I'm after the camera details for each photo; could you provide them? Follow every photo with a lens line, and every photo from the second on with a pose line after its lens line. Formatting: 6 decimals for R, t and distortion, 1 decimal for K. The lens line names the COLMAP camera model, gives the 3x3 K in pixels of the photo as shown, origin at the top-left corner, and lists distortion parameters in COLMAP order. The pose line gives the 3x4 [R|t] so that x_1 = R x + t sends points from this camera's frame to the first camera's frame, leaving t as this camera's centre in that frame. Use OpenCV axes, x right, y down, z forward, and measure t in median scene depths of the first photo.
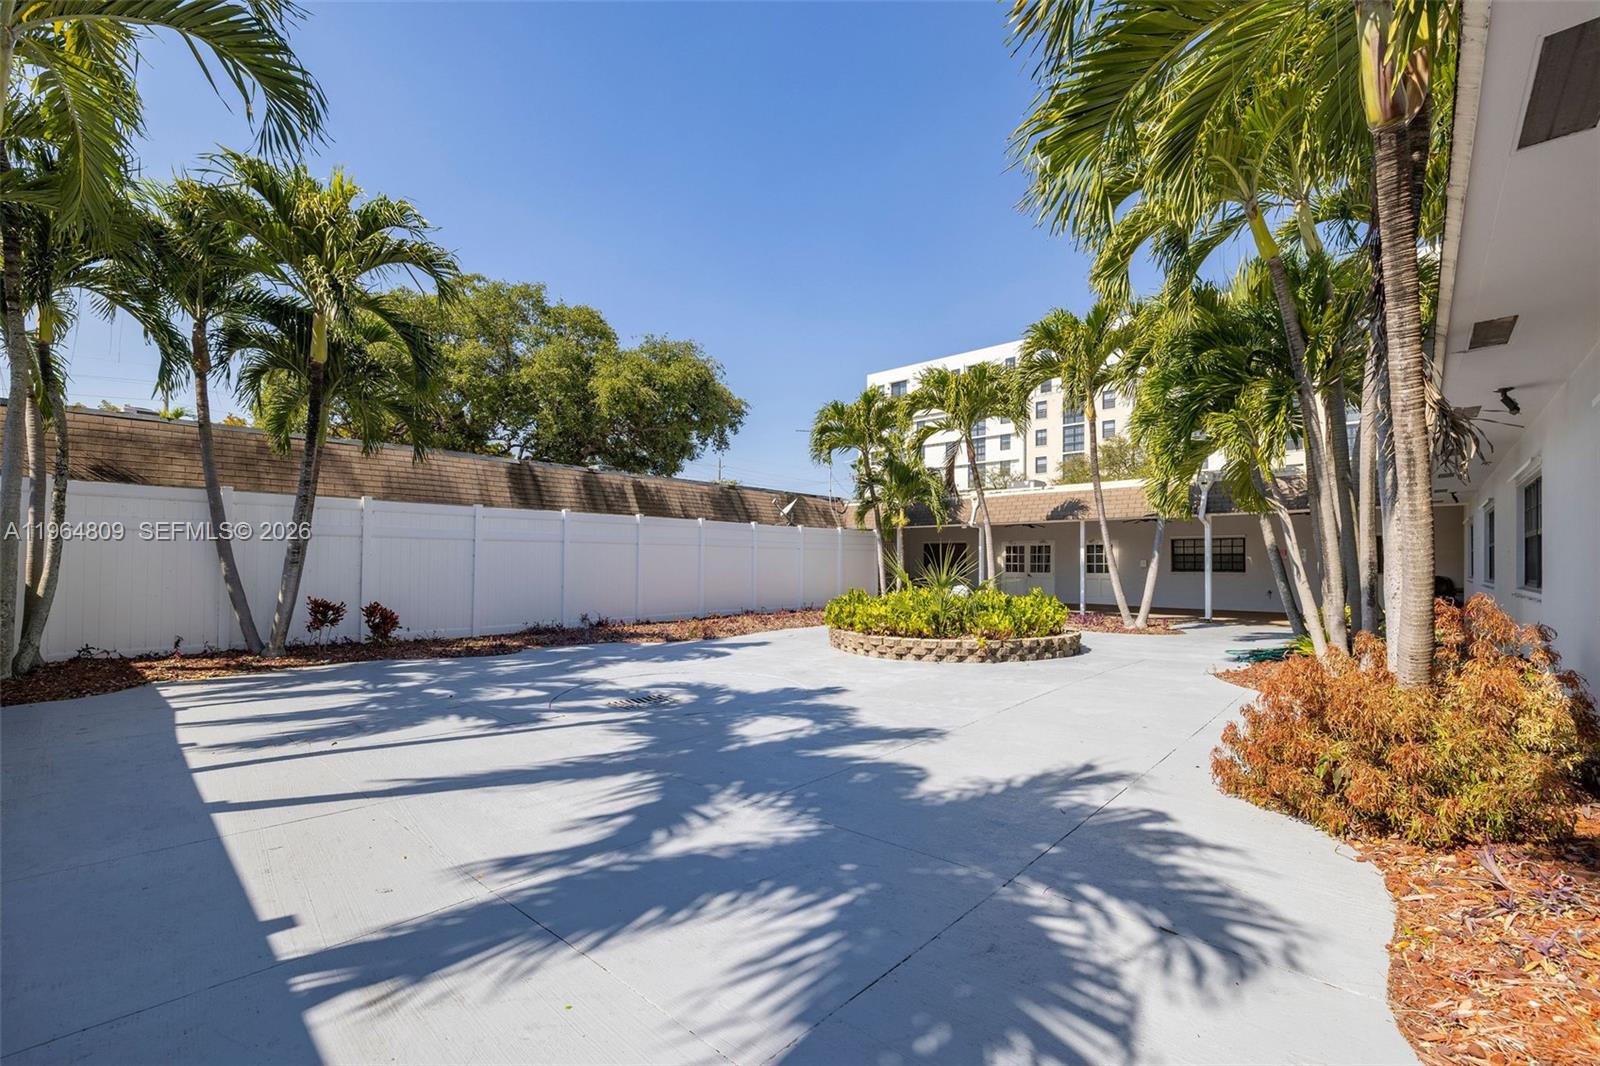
lens RADIAL K [[685.6, 0, 797.4], [0, 685.6, 530.5], [0, 0, 1]] dist [0.001132, 0.000100]
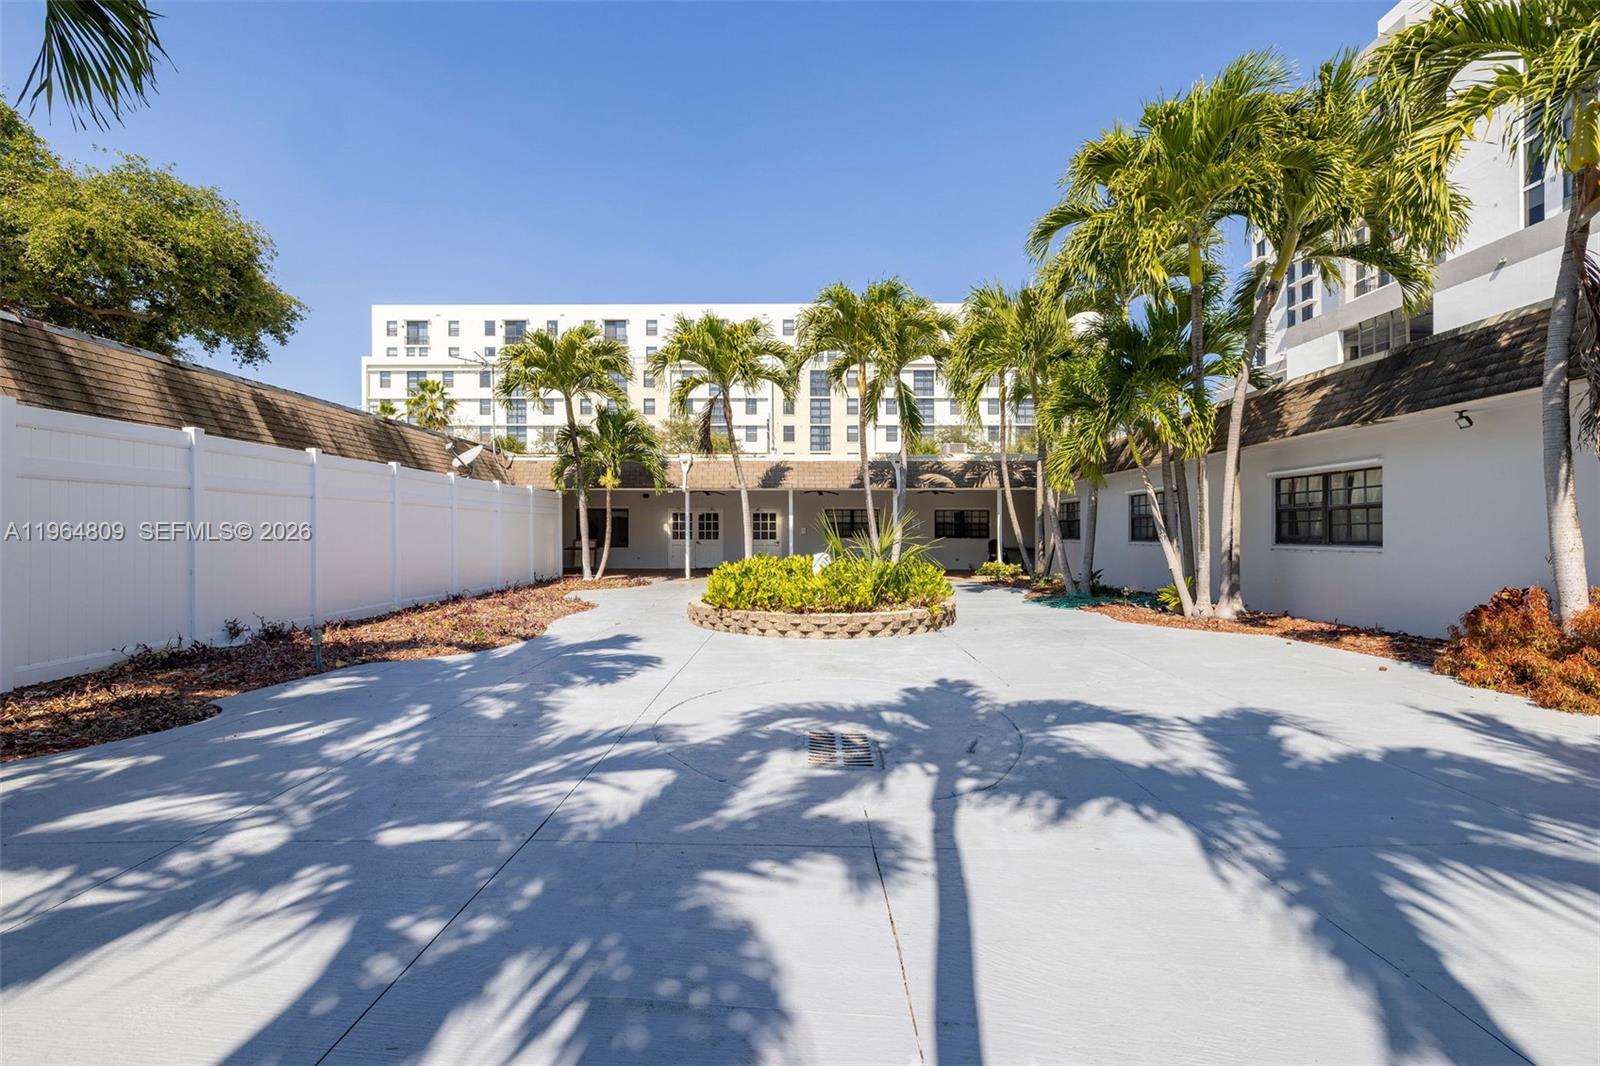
lens RADIAL K [[660.5, 0, 795.5], [0, 660.5, 531.0], [0, 0, 1]] dist [-0.002411, -0.000490]
pose [[0.740250, 0.001041, 0.672331, -0.293775], [-0.033180, 0.998837, 0.034985, 0.014130], [-0.671512, -0.048206, 0.739424, 0.262374]]
